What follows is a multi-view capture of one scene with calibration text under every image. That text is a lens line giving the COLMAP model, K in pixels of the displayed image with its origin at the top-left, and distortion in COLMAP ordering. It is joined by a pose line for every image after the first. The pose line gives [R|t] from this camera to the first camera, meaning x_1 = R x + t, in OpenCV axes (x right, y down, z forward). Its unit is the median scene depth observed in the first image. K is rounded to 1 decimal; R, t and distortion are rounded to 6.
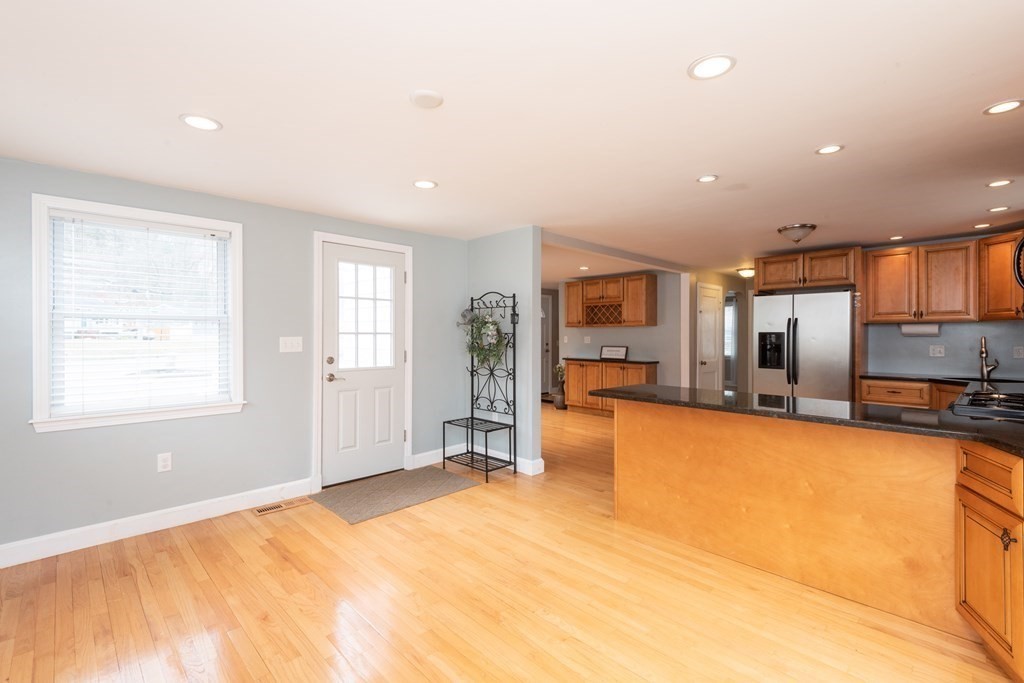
lens RADIAL K [[459.3, 0, 512.6], [0, 459.3, 336.3], [0, 0, 1]] dist [0.030521, -0.021350]
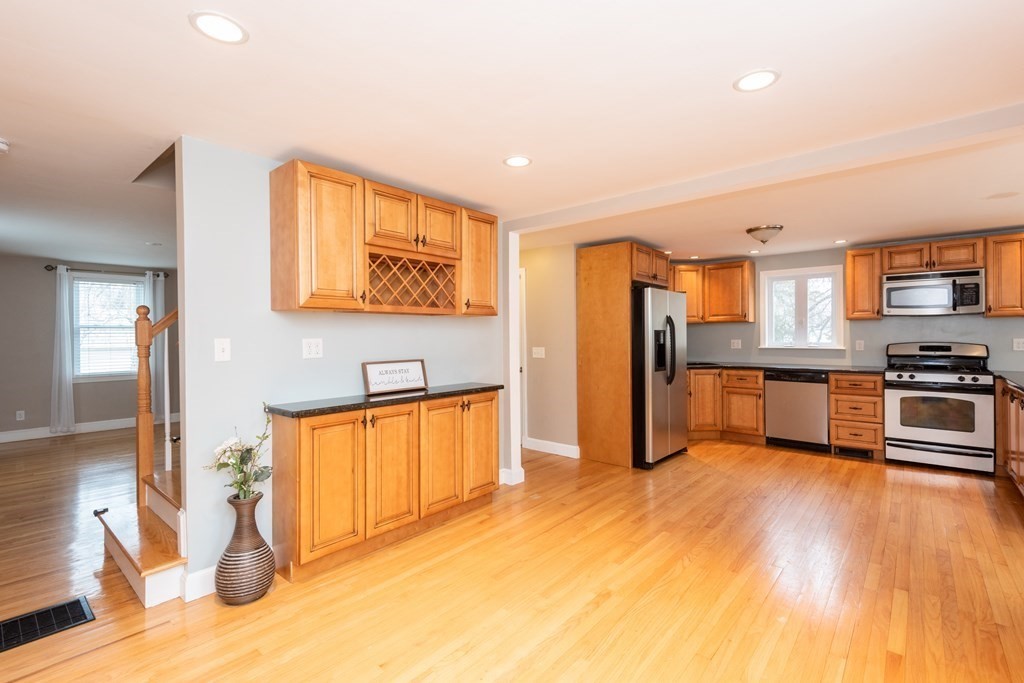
lens RADIAL K [[463.5, 0, 512.8], [0, 463.5, 339.3], [0, 0, 1]] dist [0.003643, -0.000276]
pose [[-0.081685, -0.011076, 0.996597, -0.325979], [0.006220, 0.999913, 0.011623, -0.003565], [-0.996639, 0.007149, -0.081609, 1.440588]]
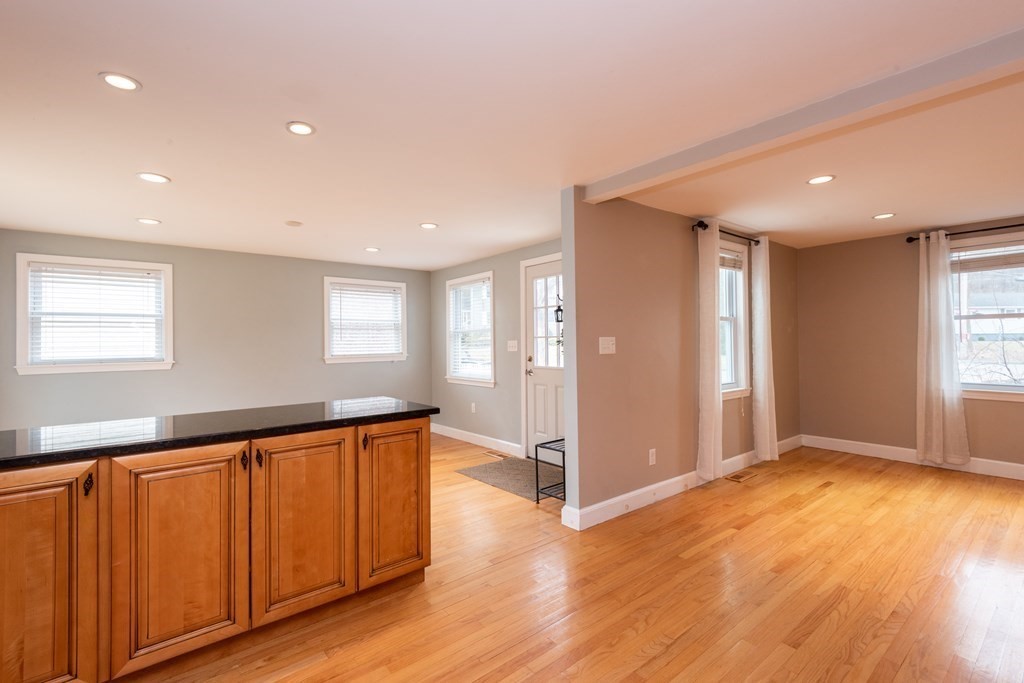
lens RADIAL K [[457.1, 0, 519.6], [0, 457.1, 341.3], [0, 0, 1]] dist [0.000075, -0.000181]
pose [[-0.089709, -0.004564, -0.995958, 0.680748], [0.009113, 0.999944, -0.005403, 0.008177], [0.995926, -0.009561, -0.089662, 0.860040]]
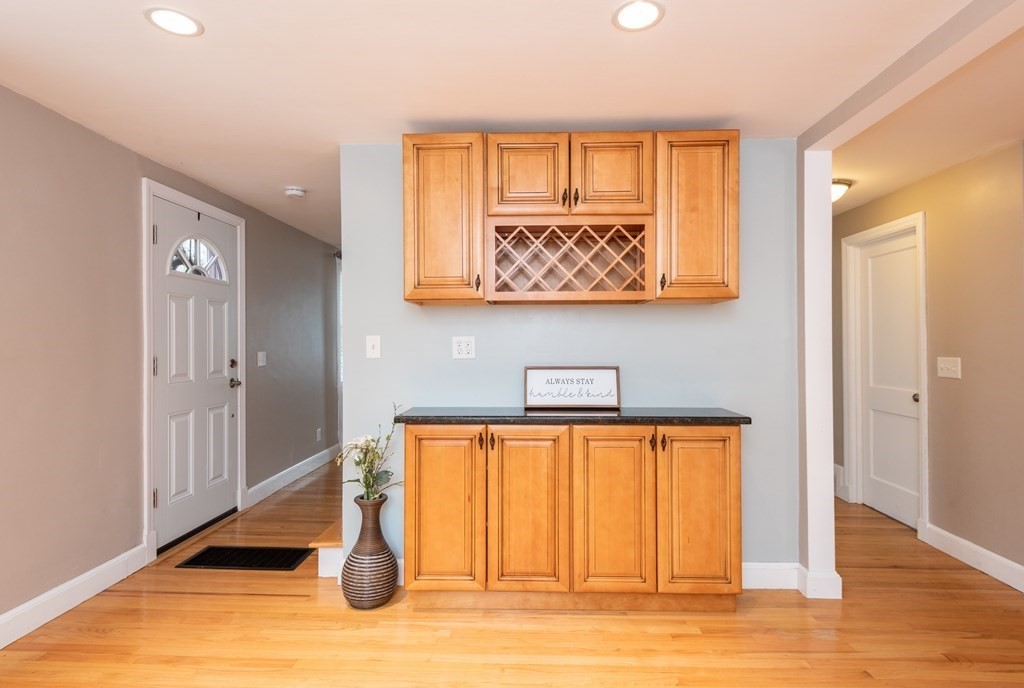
lens RADIAL K [[525.0, 0, 513.7], [0, 525.0, 337.9], [0, 0, 1]] dist [-0.003387, -0.002291]
pose [[0.726658, -0.000768, 0.686999, -0.082013], [0.005787, 0.999971, -0.005004, 0.005863], [-0.686975, 0.007612, 0.726641, 1.193935]]
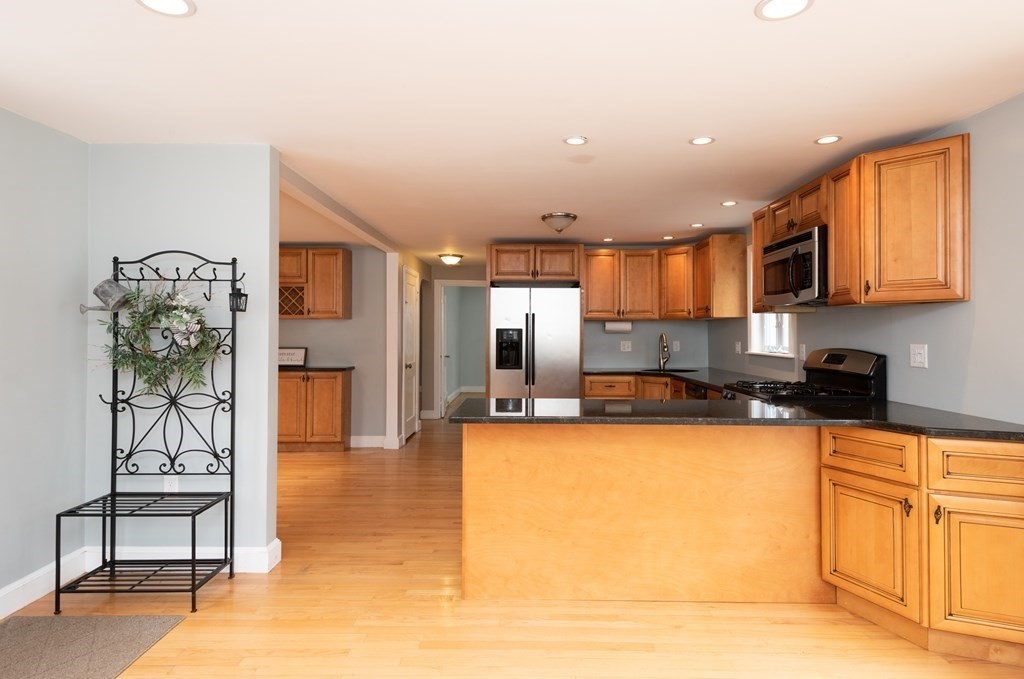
lens RADIAL K [[567.1, 0, 524.3], [0, 567.1, 329.1], [0, 0, 1]] dist [0.041859, -0.028534]
pose [[0.701596, 0.003911, 0.712564, -0.214923], [0.000611, 0.999981, -0.006090, -0.000957], [-0.712575, 0.004708, 0.701580, 0.220773]]
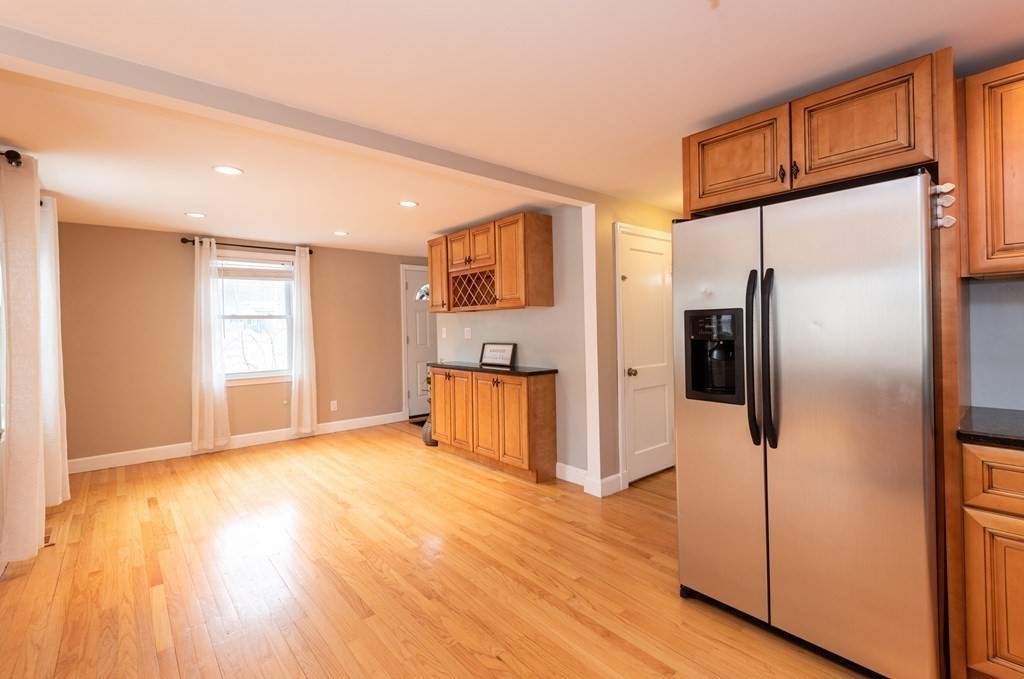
lens RADIAL K [[461.9, 0, 522.5], [0, 461.9, 327.2], [0, 0, 1]] dist [0.001063, -0.000593]
pose [[0.998106, -0.022319, -0.057331, 0.445139], [0.022319, 0.999751, -0.000624, 0.003124], [0.057330, -0.000657, 0.998355, 0.634314]]
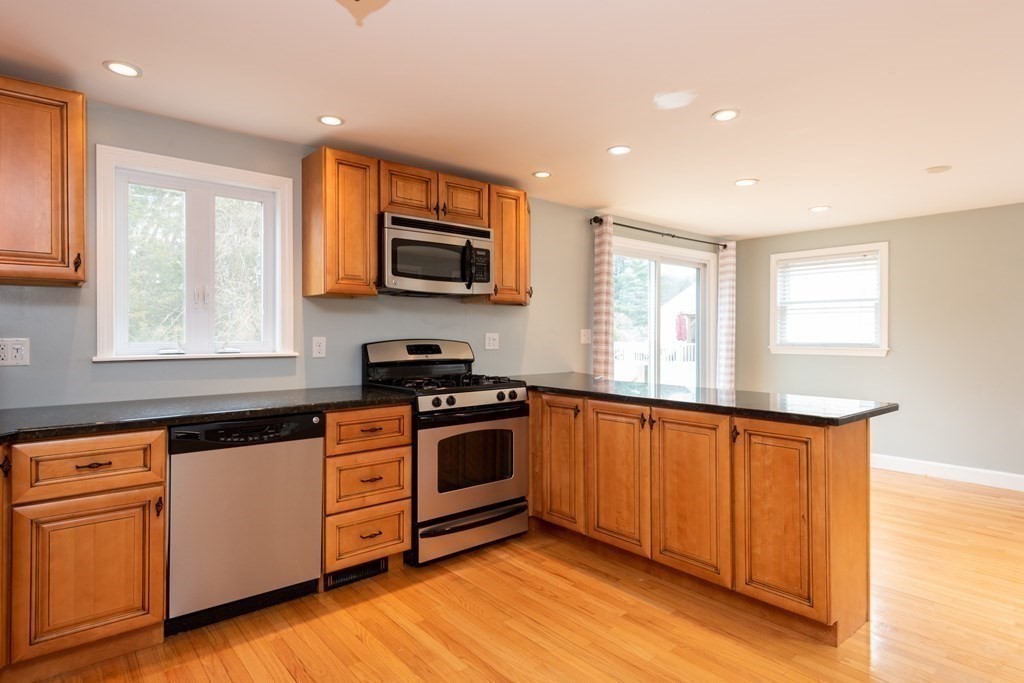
lens RADIAL K [[558.3, 0, 512.0], [0, 558.3, 341.5], [0, 0, 1]] dist [0.048266, -0.024254]
pose [[-0.997257, -0.006447, 0.073733, 0.425923], [-0.005082, 0.999812, 0.018698, 0.008620], [-0.073840, 0.018273, -0.997103, 1.184470]]
